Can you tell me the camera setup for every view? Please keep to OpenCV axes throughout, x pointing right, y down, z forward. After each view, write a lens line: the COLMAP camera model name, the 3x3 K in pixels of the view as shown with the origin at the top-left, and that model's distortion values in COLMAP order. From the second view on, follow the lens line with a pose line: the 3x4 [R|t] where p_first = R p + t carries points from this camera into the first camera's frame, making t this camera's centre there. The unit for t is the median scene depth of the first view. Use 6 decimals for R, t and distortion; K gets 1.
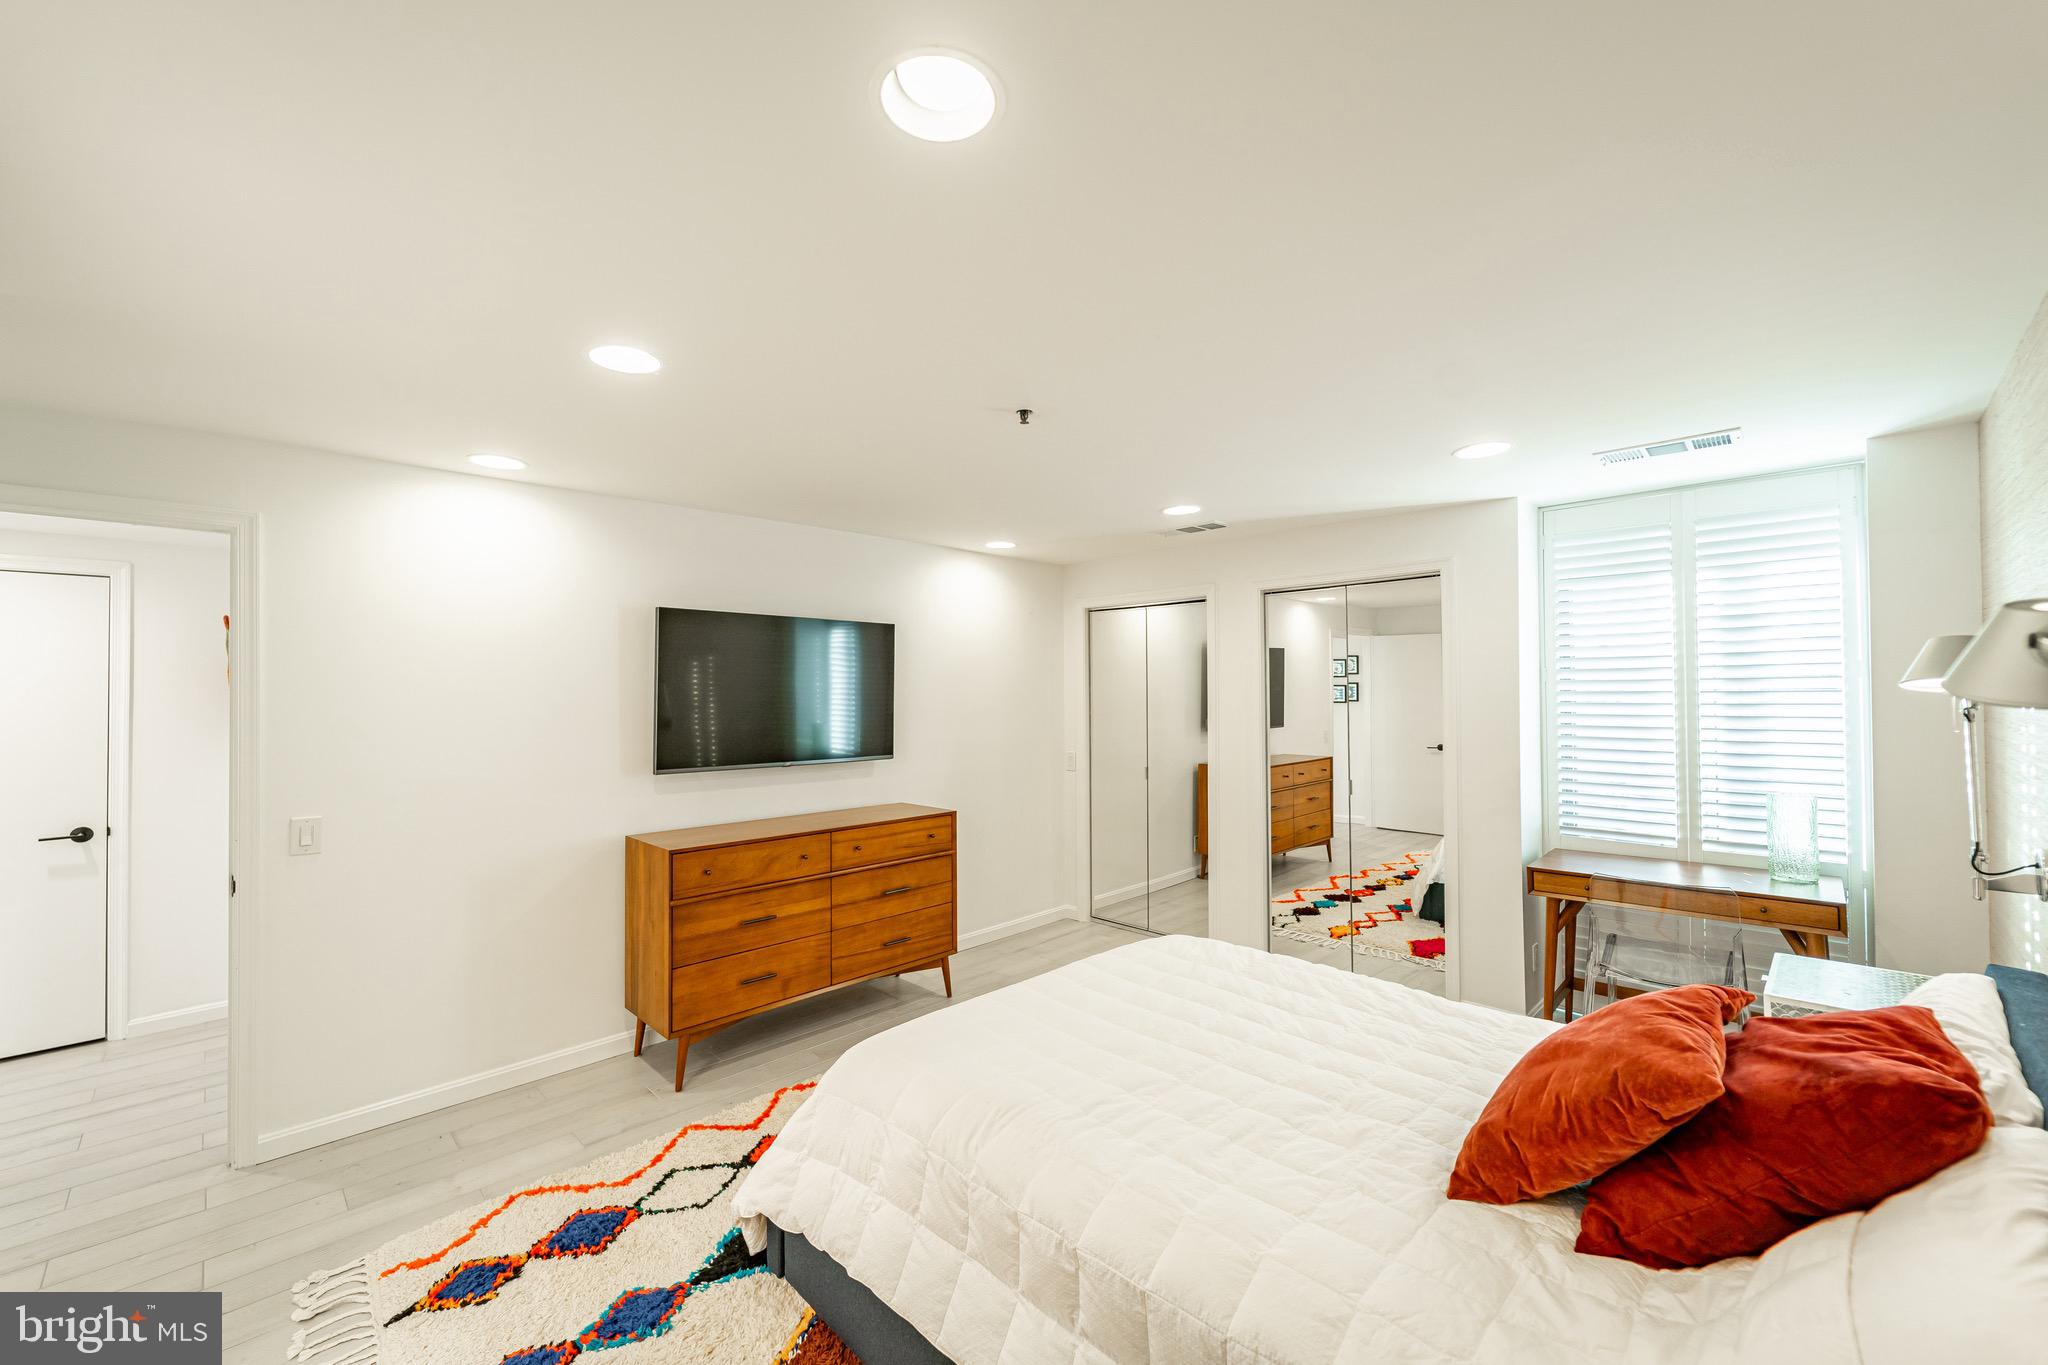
lens RADIAL K [[825.5, 0, 1022.7], [0, 825.5, 670.1], [0, 0, 1]] dist [0.000649, -0.000158]
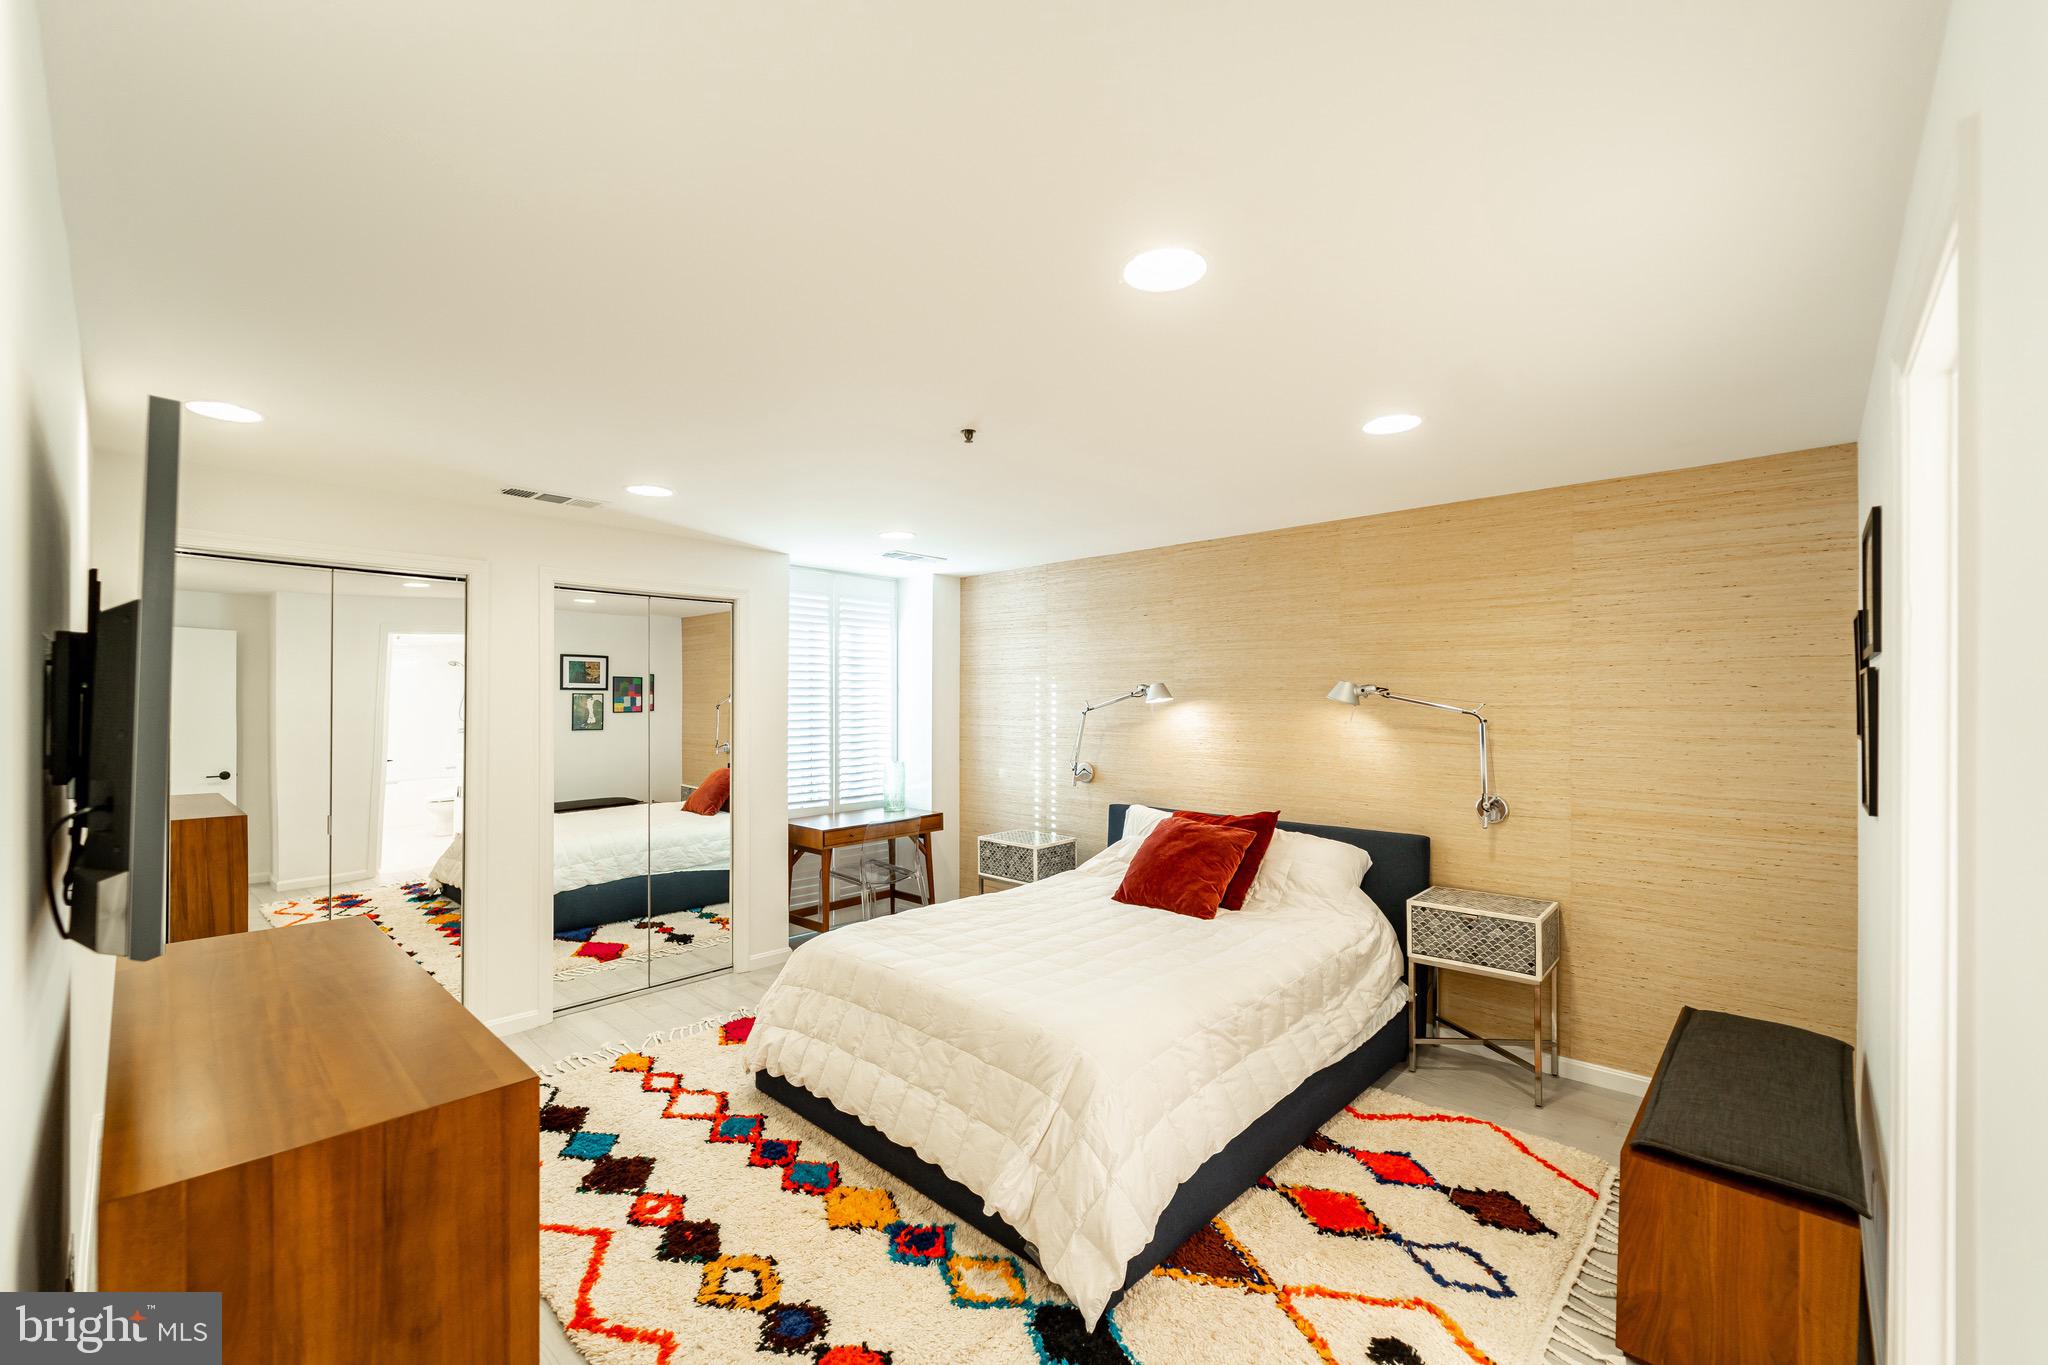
lens RADIAL K [[825.5, 0, 1022.7], [0, 825.5, 670.1], [0, 0, 1]] dist [0.000649, -0.000158]
pose [[-0.033398, 0.049774, 0.998202, -0.778415], [-0.024936, 0.998407, -0.050619, 0.033862], [-0.999131, -0.026581, -0.032104, 0.713862]]
